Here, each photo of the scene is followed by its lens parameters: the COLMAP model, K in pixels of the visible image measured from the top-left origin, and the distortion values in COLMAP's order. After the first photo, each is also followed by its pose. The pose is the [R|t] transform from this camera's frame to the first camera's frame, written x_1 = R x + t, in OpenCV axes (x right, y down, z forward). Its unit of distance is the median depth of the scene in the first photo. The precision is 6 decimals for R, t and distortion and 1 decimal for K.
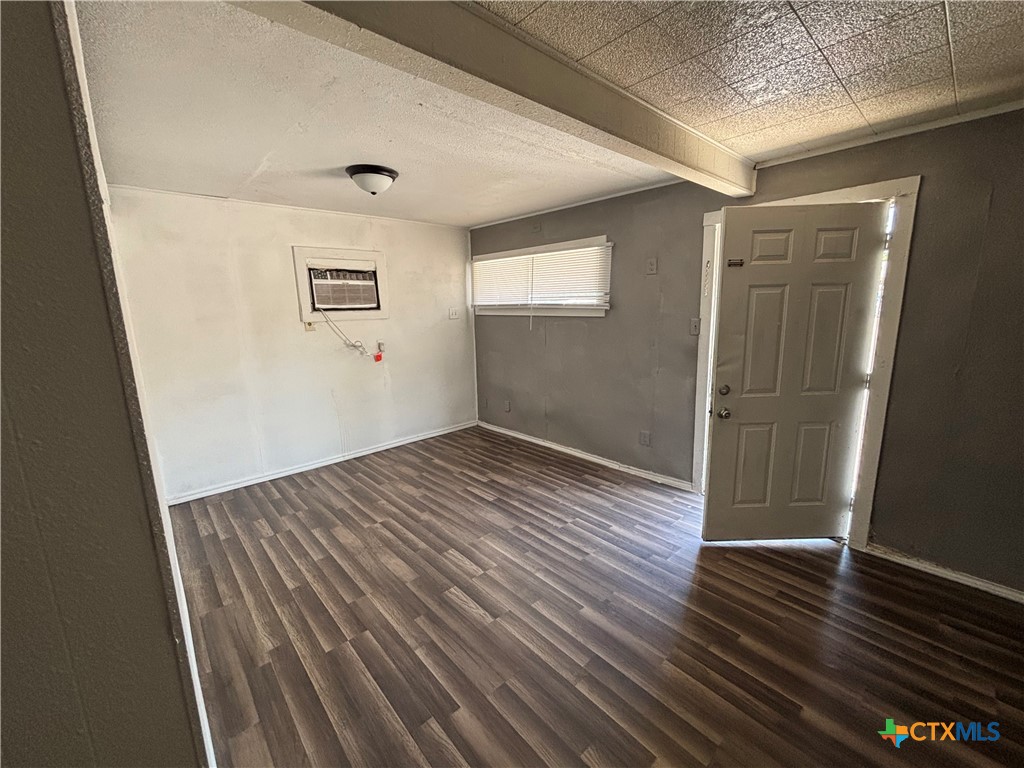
lens RADIAL K [[420.3, 0, 511.0], [0, 420.3, 381.4], [0, 0, 1]] dist [0.019855, 0.000028]
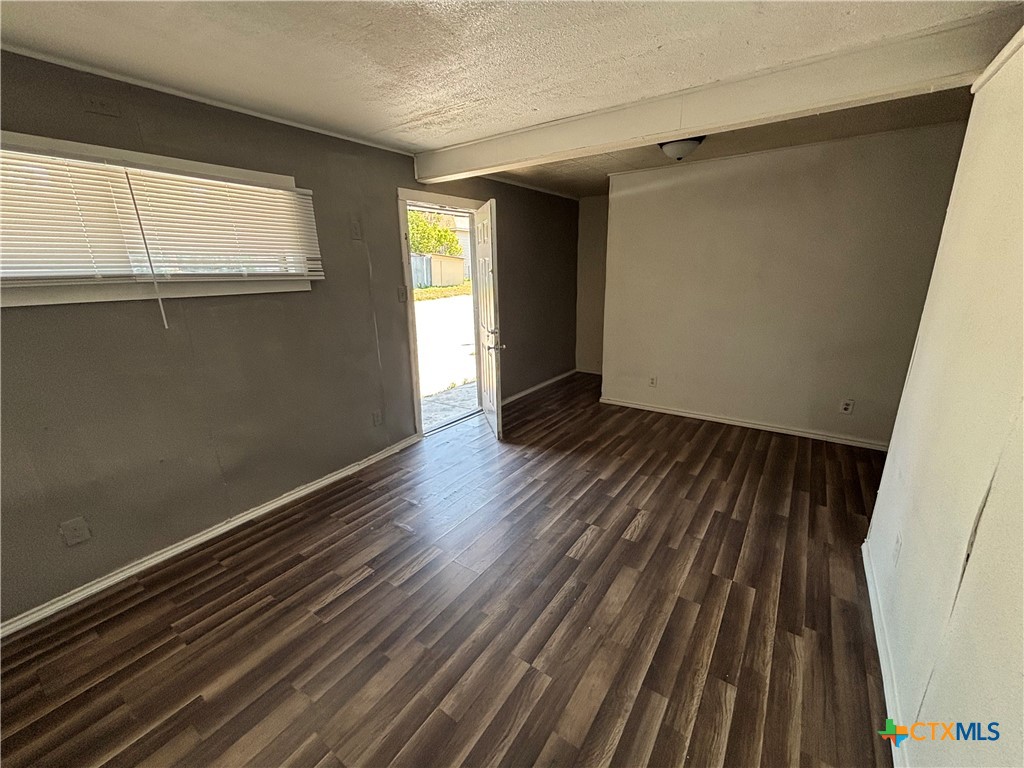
lens RADIAL K [[420.3, 0, 511.0], [0, 420.3, 381.4], [0, 0, 1]] dist [0.019855, 0.000028]
pose [[-0.220159, -0.234480, 0.946863, -0.775004], [0.203348, 0.938322, 0.279647, -0.180861], [-0.954033, 0.254109, -0.158899, 1.059006]]
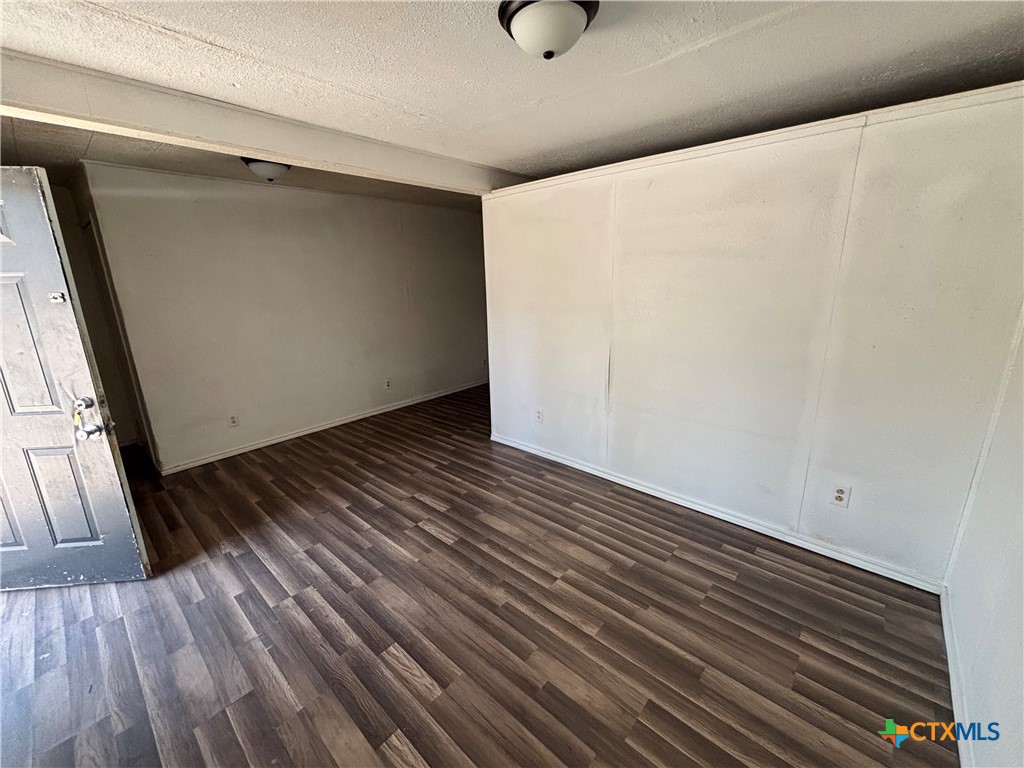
lens RADIAL K [[412.9, 0, 512.0], [0, 412.9, 384.0], [0, 0, 1]] dist [0.009623, 0.000007]
pose [[-0.993292, 0.073090, -0.089600, -0.201588], [0.028025, 0.903953, 0.426712, -0.285818], [0.112183, 0.421338, -0.899938, 1.550549]]
